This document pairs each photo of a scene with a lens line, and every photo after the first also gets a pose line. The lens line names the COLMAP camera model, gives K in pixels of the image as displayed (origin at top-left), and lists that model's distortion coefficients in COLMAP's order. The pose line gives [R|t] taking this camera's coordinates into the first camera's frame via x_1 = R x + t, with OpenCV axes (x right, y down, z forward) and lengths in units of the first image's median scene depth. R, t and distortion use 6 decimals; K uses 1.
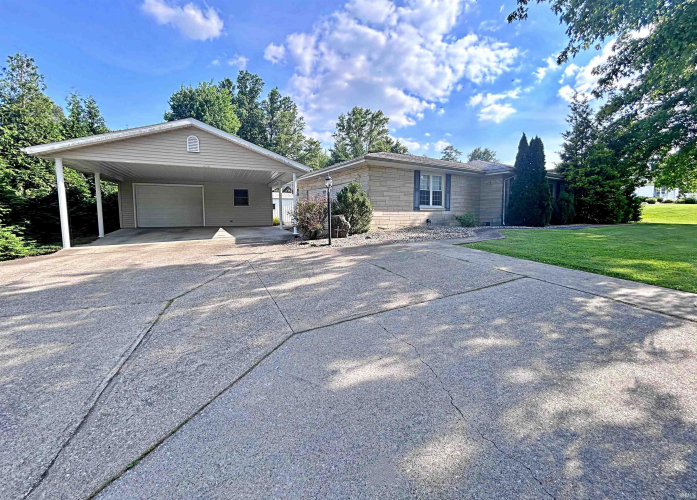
lens RADIAL K [[283.3, 0, 351.9], [0, 283.3, 233.9], [0, 0, 1]] dist [-0.000302, -0.000009]
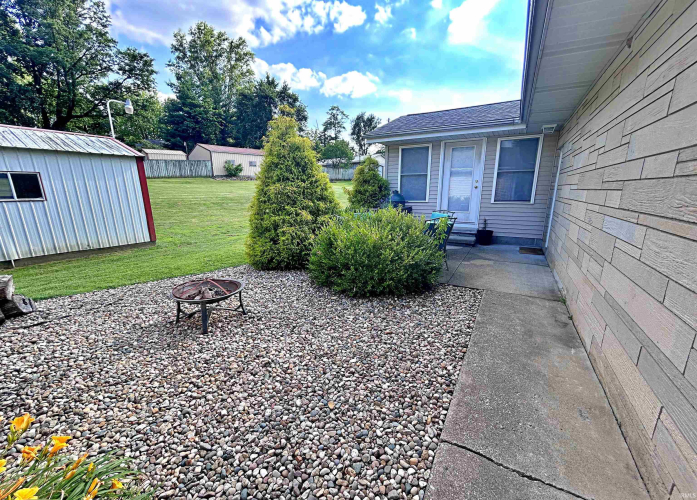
lens RADIAL K [[278.9, 0, 347.6], [0, 278.9, 257.3], [0, 0, 1]] dist [0.000089, 0.000102]
pose [[0.879872, -0.120149, 0.459770, -0.074212], [0.041055, 0.983112, 0.178343, -0.025227], [-0.473433, -0.138043, 0.869945, 0.297396]]
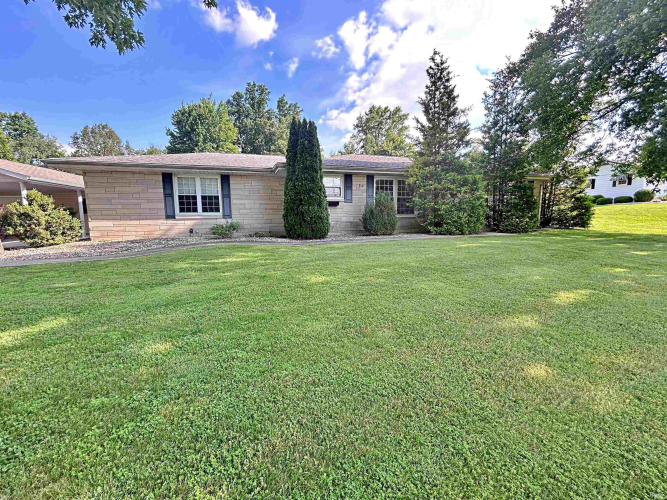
lens RADIAL K [[270.7, 0, 333.5], [0, 270.7, 250.0], [0, 0, 1]] dist [-0.002339, -0.000038]
pose [[0.965454, 0.026475, -0.259224, 0.193748], [-0.011733, 0.998233, 0.058253, -0.008258], [0.260308, -0.053199, 0.964059, 0.063874]]
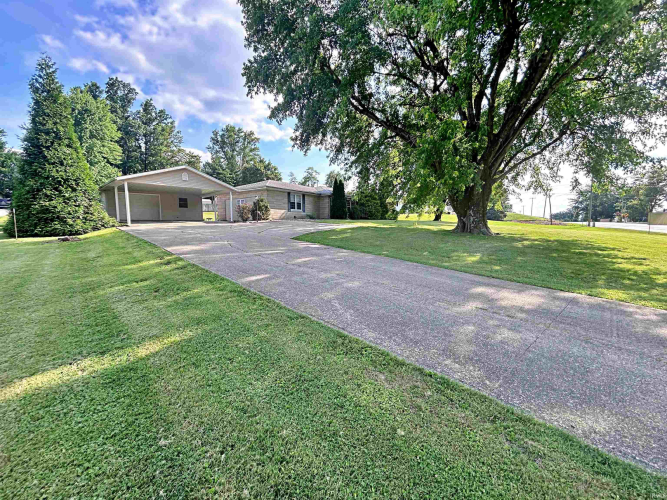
lens RADIAL K [[270.7, 0, 333.5], [0, 270.7, 250.0], [0, 0, 1]] dist [-0.002339, -0.000038]
pose [[0.921163, -0.035471, 0.387557, -0.053006], [0.026172, 0.999230, 0.029246, 0.031616], [-0.388296, -0.016797, 0.921382, -0.202364]]
